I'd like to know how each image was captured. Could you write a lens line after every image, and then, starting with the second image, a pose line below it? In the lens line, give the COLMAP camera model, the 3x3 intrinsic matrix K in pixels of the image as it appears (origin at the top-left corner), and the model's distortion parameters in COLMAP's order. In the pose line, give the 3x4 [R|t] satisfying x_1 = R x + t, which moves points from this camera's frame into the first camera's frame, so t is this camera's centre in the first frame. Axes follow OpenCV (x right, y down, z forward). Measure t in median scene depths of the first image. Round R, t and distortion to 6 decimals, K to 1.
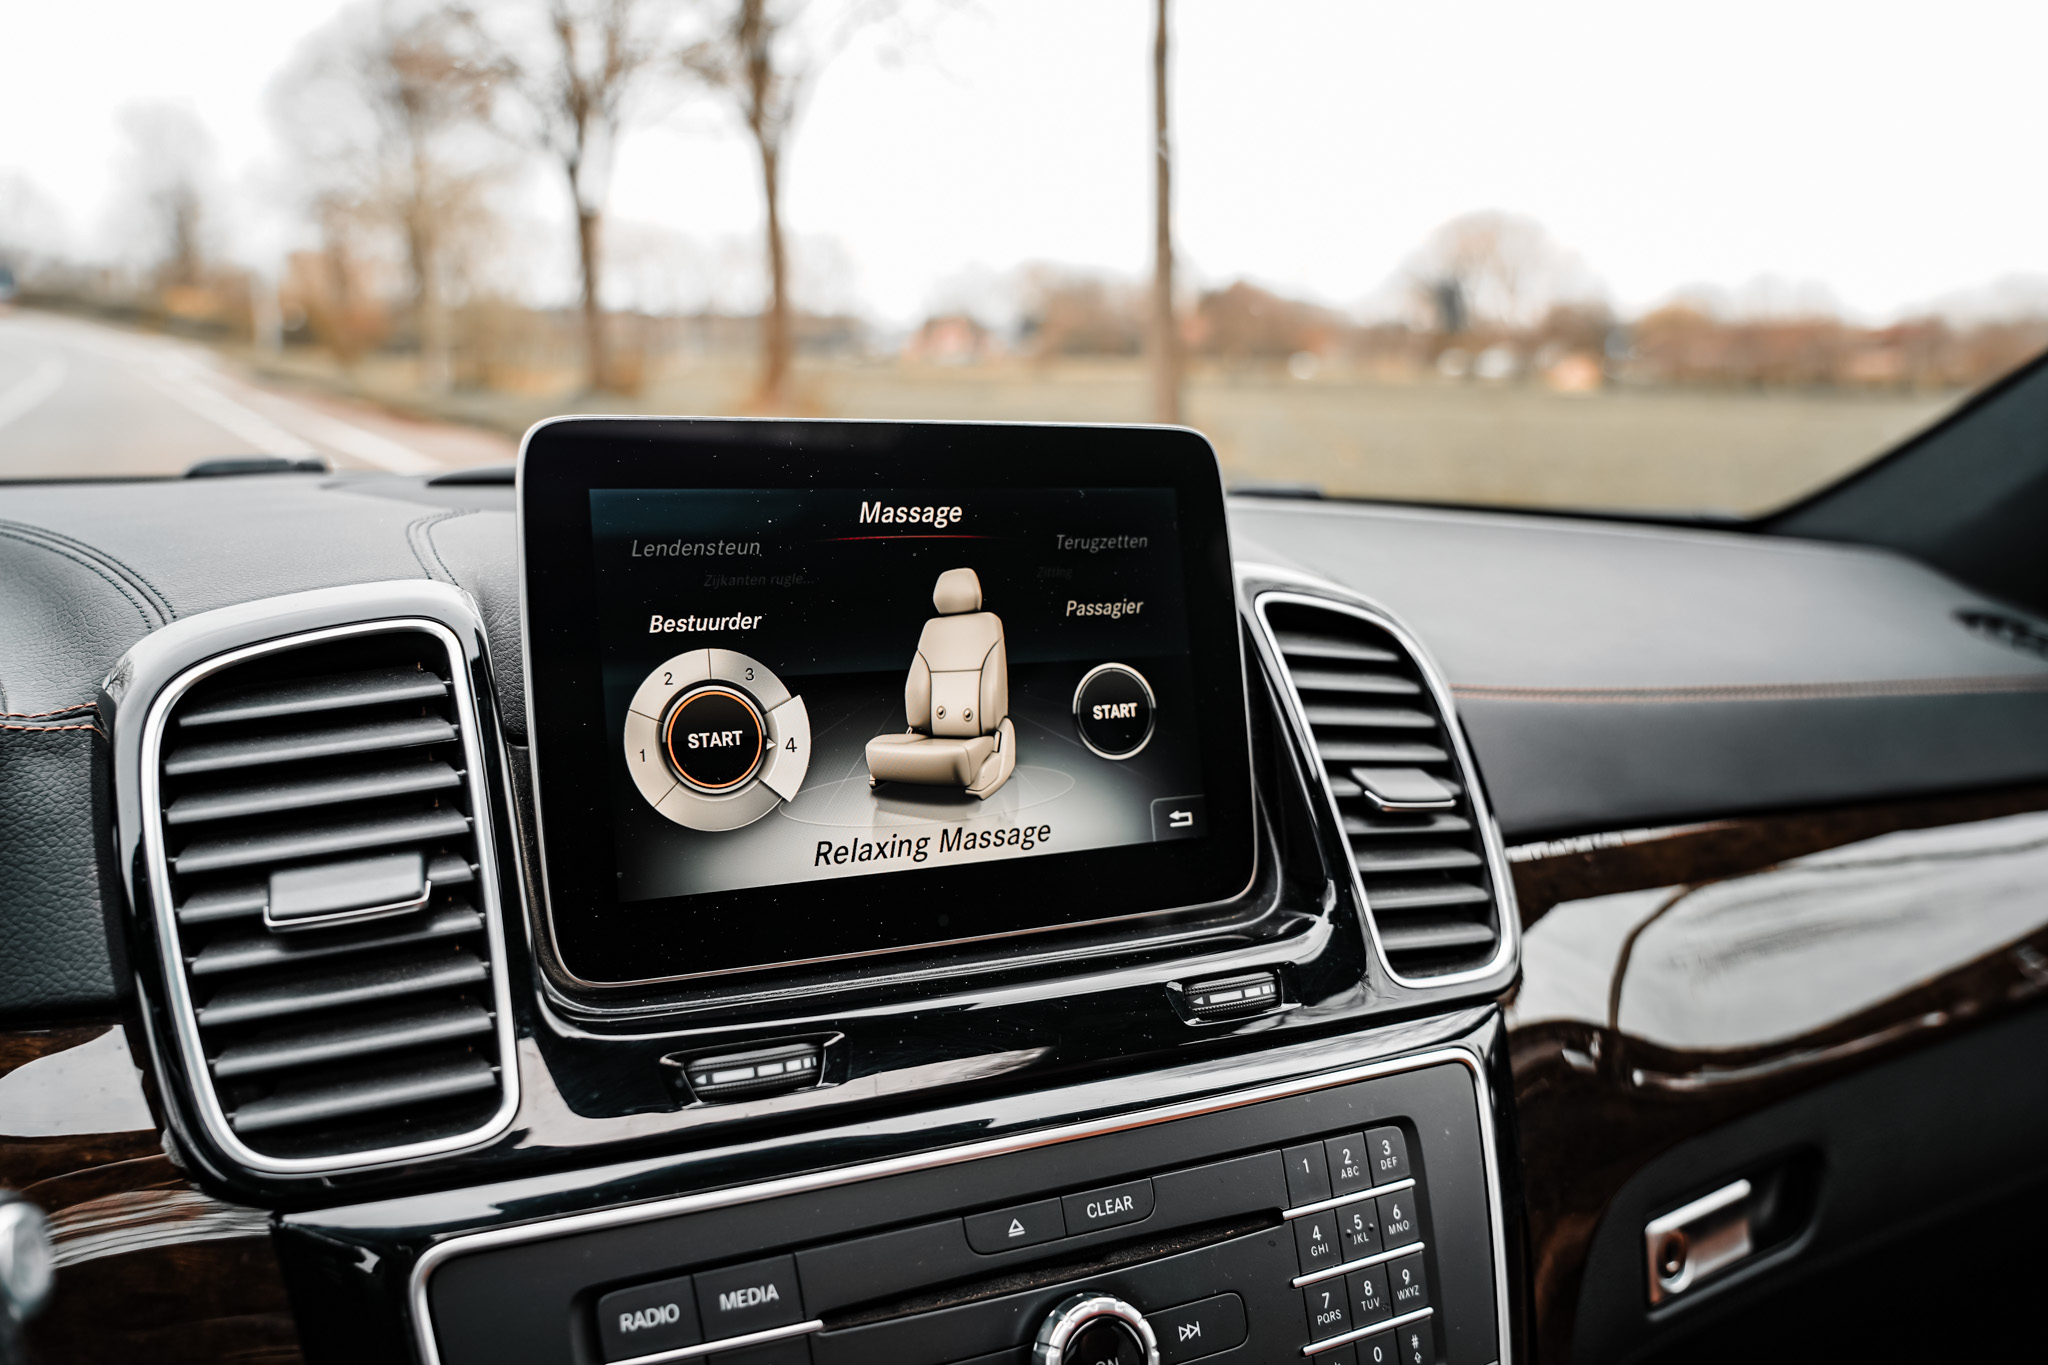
lens RADIAL K [[1716.2, 0, 1030.0], [0, 1716.2, 672.3], [0, 0, 1]] dist [0.012258, 0.019108]
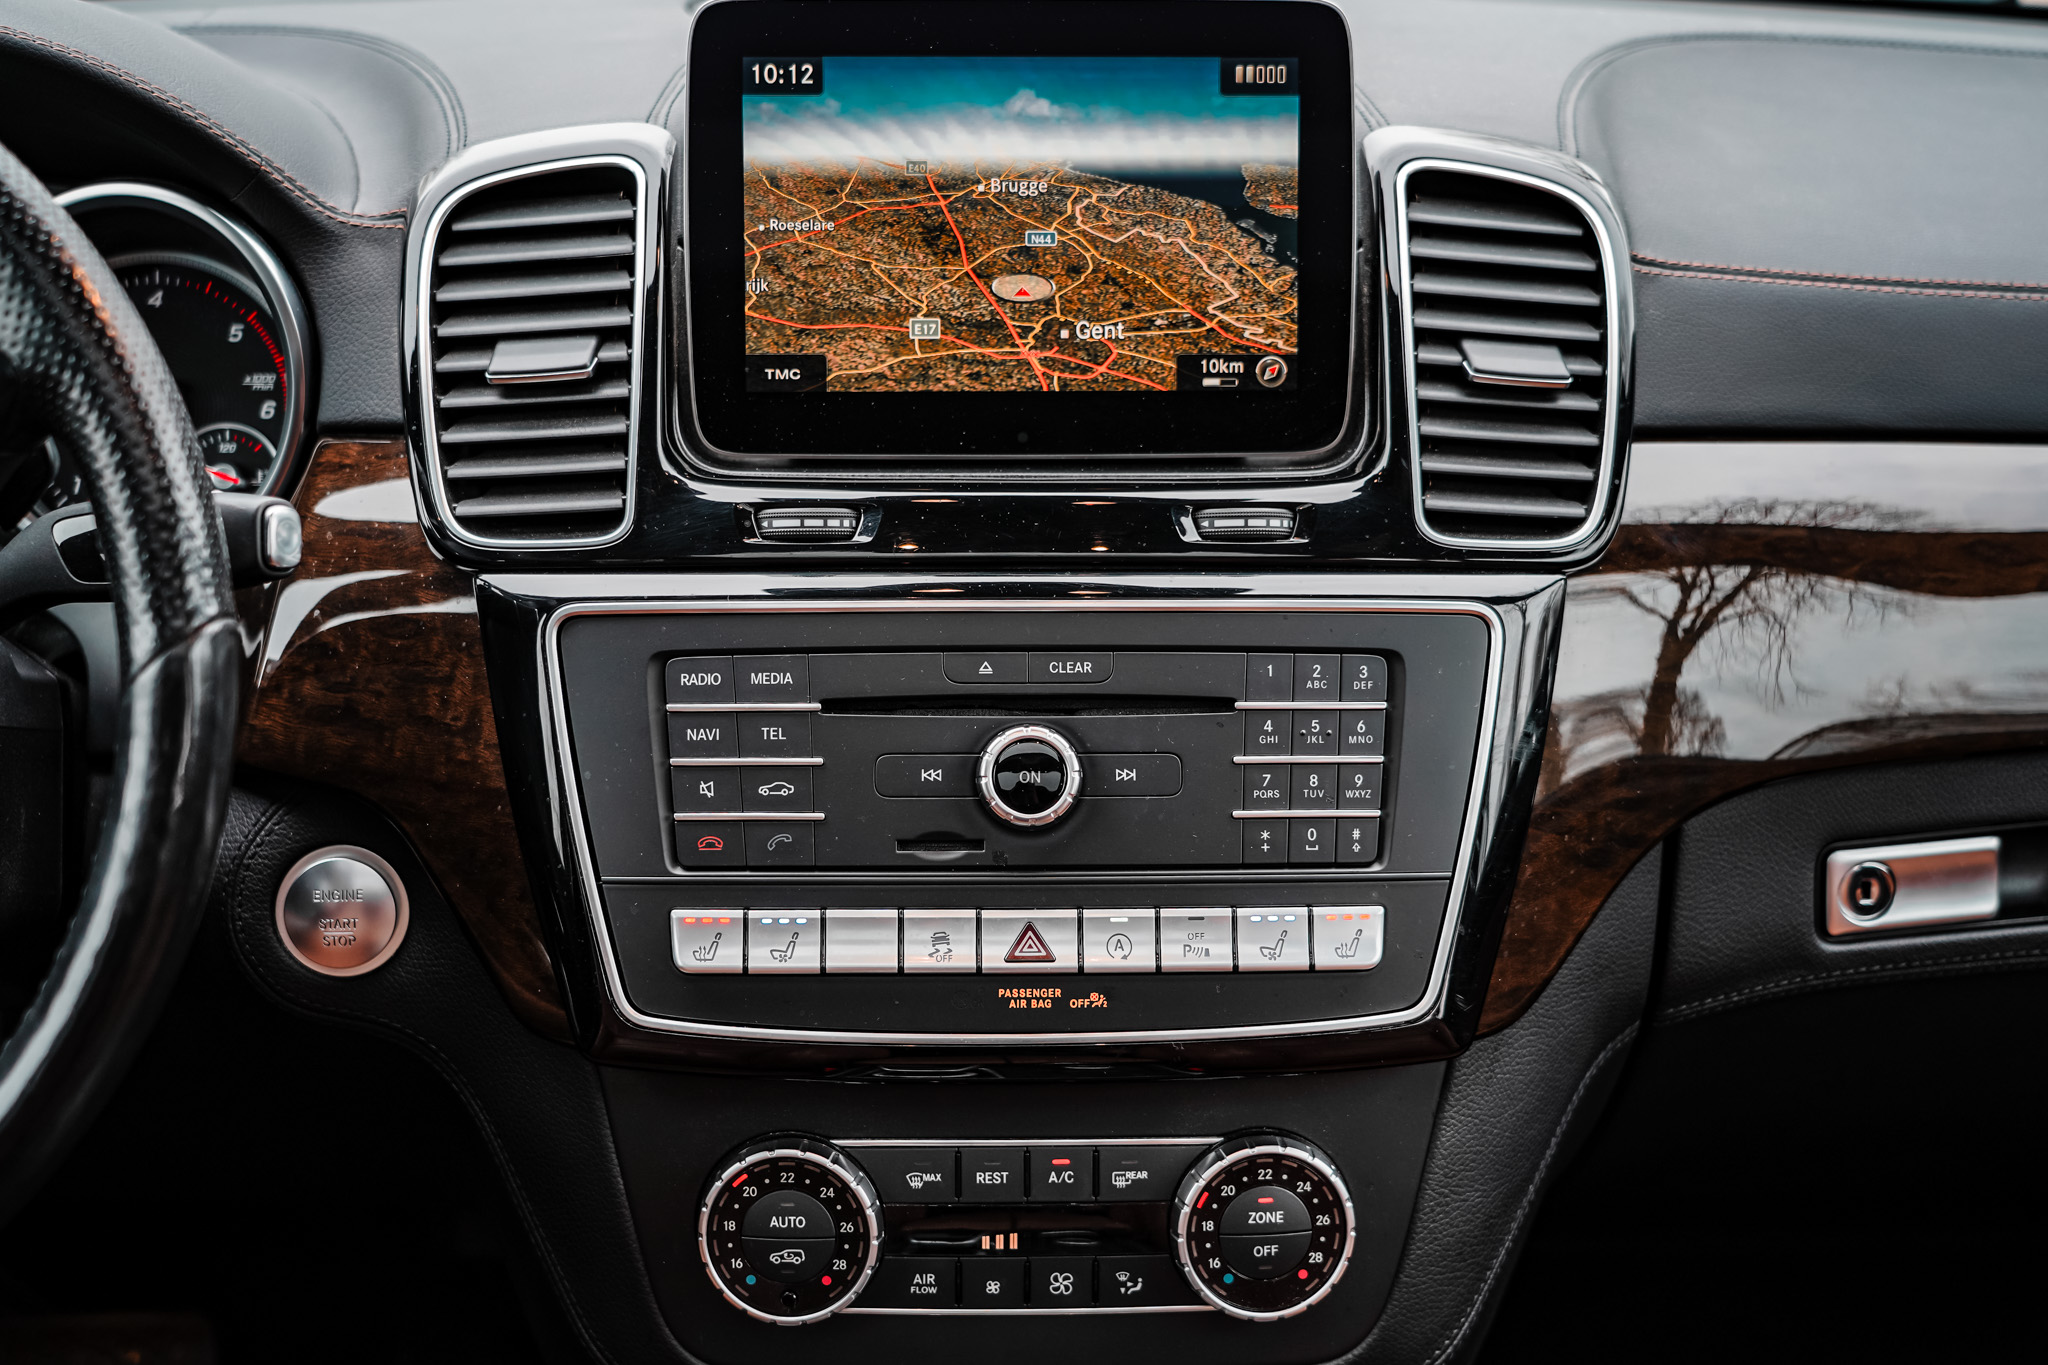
lens RADIAL K [[3030.5, 0, 1035.4], [0, 3030.5, 672.8], [0, 0, 1]] dist [0.037507, 0.000000]
pose [[0.904183, 0.119658, -0.410043, 0.861443], [-0.051526, 0.983505, 0.173386, -0.058575], [0.424026, -0.135645, 0.895434, -0.905758]]
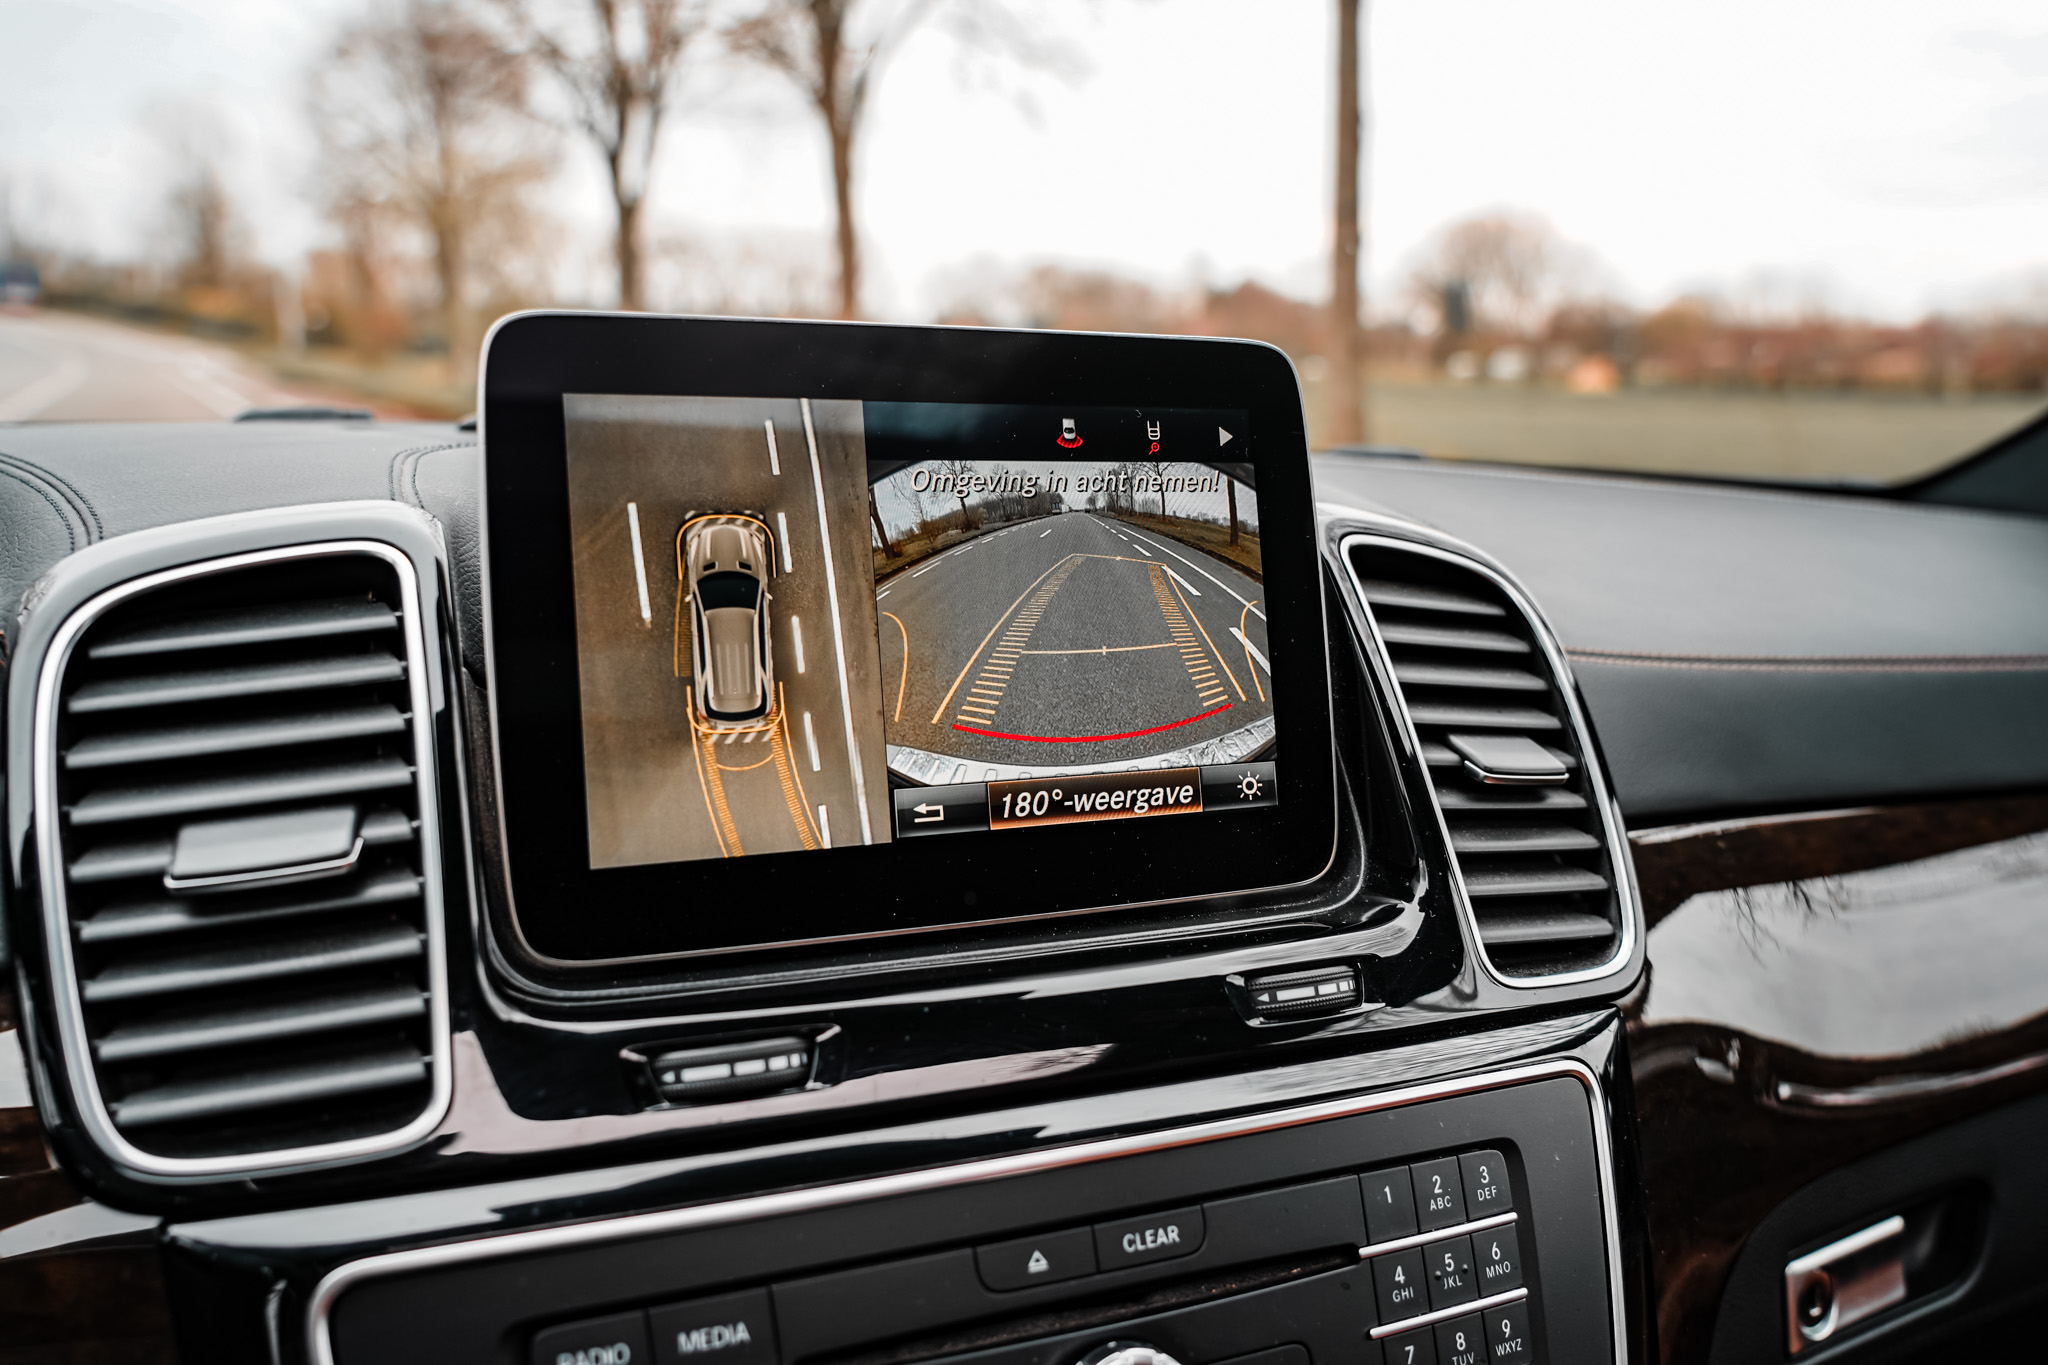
lens RADIAL K [[1679.2, 0, 1029.9], [0, 1679.2, 674.0], [0, 0, 1]] dist [0.026265, -0.012068]
pose [[0.997932, 0.010751, -0.063371, 0.034146], [-0.010485, 0.999935, 0.004540, 0.027939], [0.063416, -0.003866, 0.997980, 0.158979]]
